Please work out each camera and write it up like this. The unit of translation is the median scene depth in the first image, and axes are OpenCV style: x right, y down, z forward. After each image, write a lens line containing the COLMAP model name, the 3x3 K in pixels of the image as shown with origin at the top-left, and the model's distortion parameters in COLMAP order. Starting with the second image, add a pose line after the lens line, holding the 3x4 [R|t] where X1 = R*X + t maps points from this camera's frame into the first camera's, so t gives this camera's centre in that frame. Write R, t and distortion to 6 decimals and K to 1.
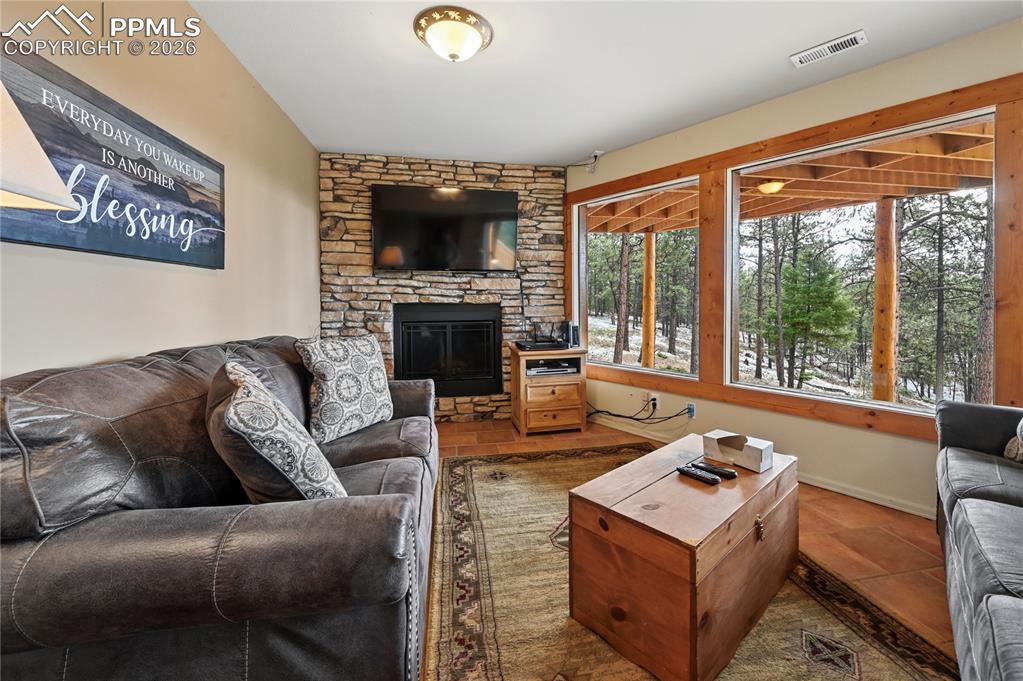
lens RADIAL K [[413.5, 0, 535.5], [0, 413.5, 304.0], [0, 0, 1]] dist [-0.003850, 0.001030]
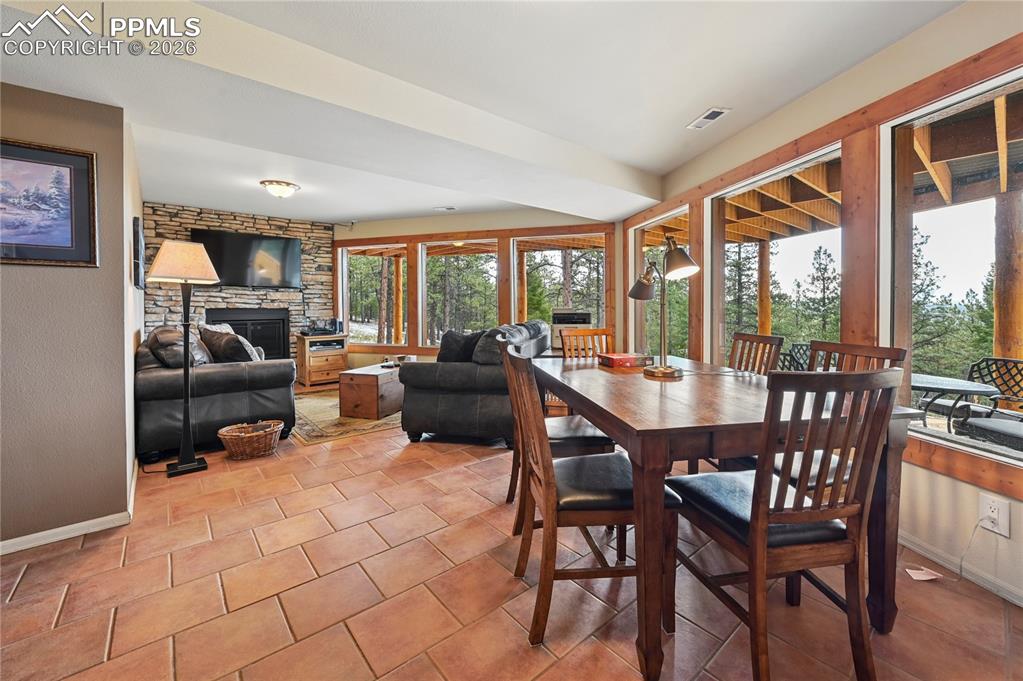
lens RADIAL K [[413.5, 0, 521.5], [0, 413.5, 313.7], [0, 0, 1]] dist [-0.003850, 0.001030]
pose [[0.872733, -0.009264, 0.488111, -0.081001], [0.005325, 0.999941, 0.009457, 0.009211], [-0.488169, -0.005655, 0.872731, -0.825128]]
